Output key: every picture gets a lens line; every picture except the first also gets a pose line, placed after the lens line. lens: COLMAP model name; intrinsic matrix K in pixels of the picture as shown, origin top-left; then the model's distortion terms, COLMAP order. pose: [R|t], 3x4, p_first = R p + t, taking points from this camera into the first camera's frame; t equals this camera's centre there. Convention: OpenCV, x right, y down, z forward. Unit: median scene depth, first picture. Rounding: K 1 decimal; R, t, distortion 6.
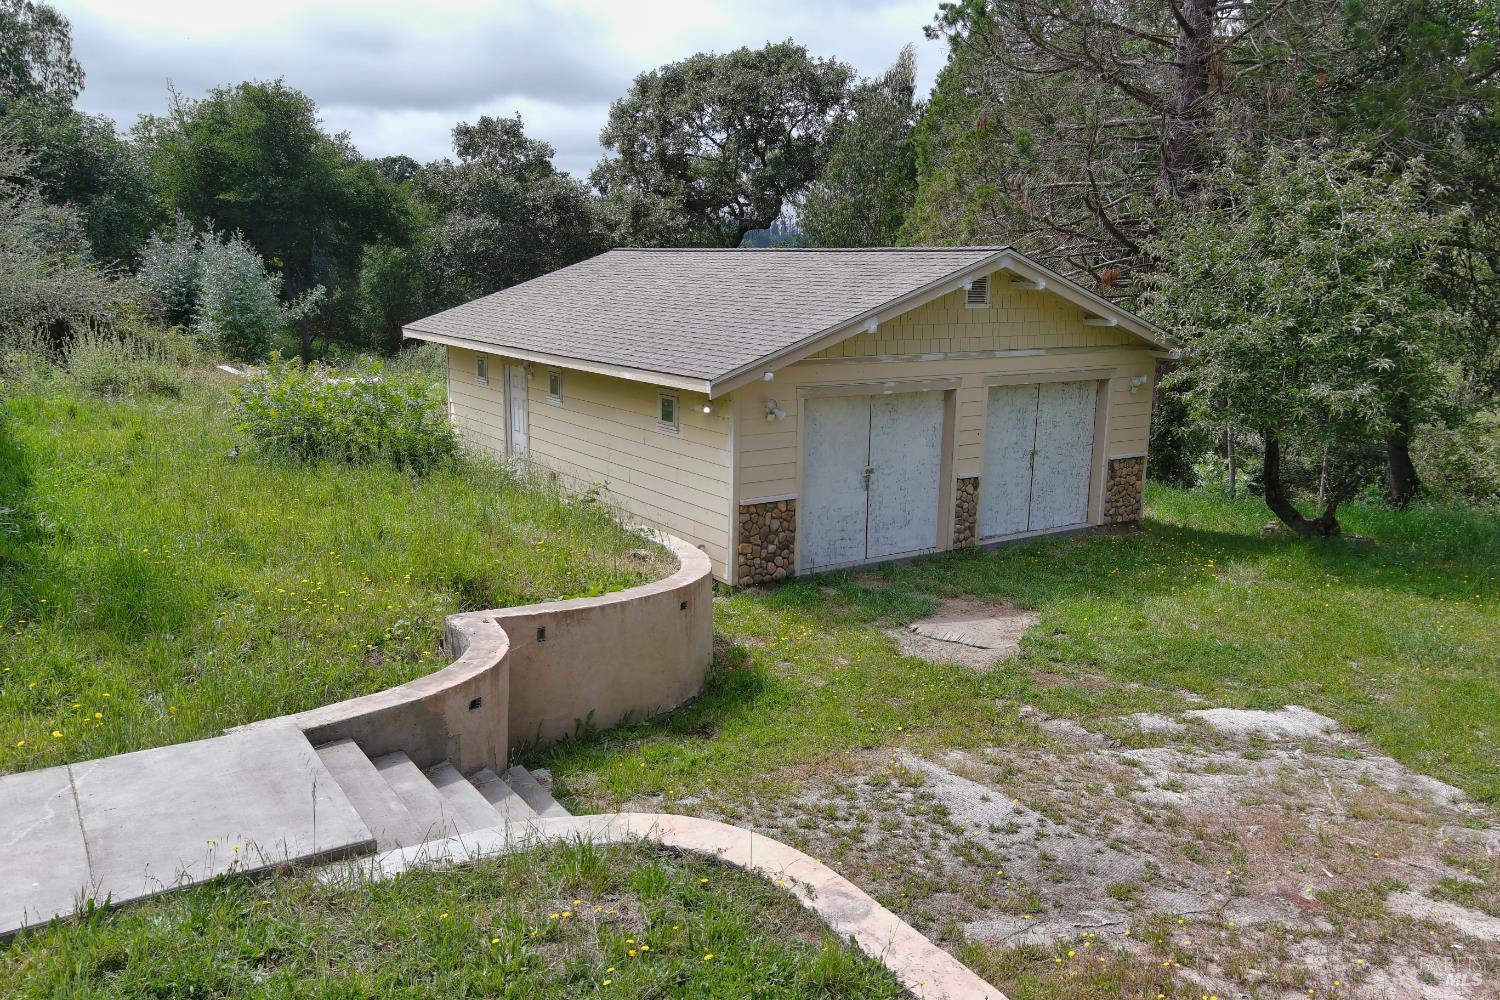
lens RADIAL K [[1159.1, 0, 750.0], [0, 1159.1, 500.0], [0, 0, 1]] dist [0.033747, -0.029252]
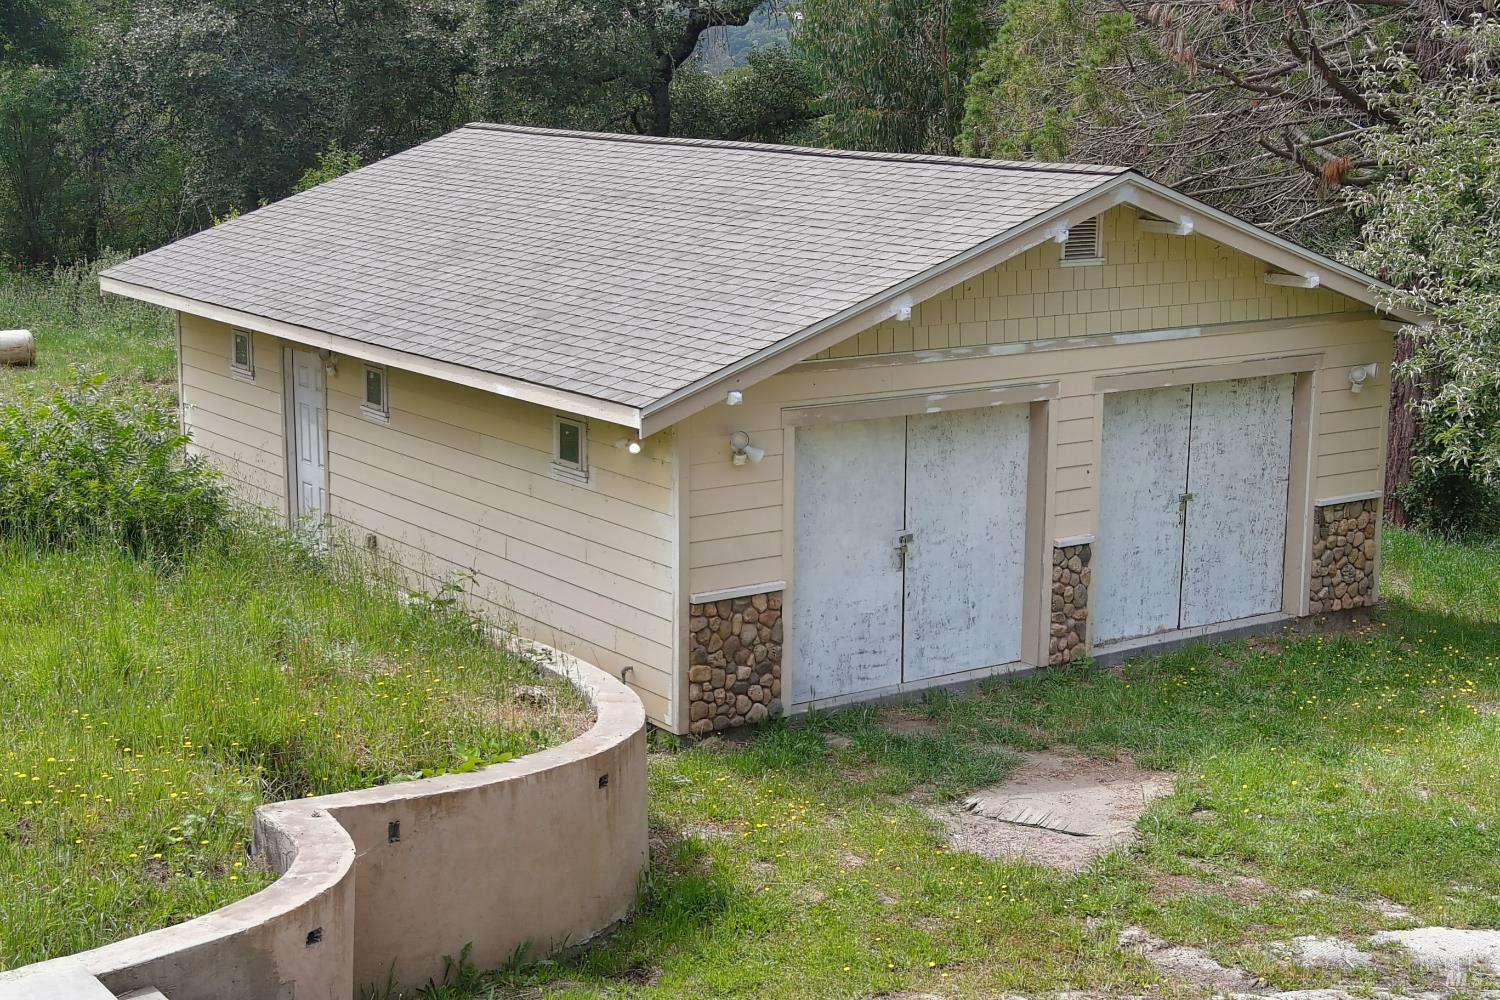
lens RADIAL K [[2316.7, 0, 750.0], [0, 2316.7, 500.0], [0, 0, 1]] dist [0.025743, 0.031602]
pose [[0.999857, -0.009994, 0.013634, 0.006505], [0.010079, 0.999930, -0.006197, -0.041392], [-0.013571, 0.006333, 0.999888, -0.218850]]
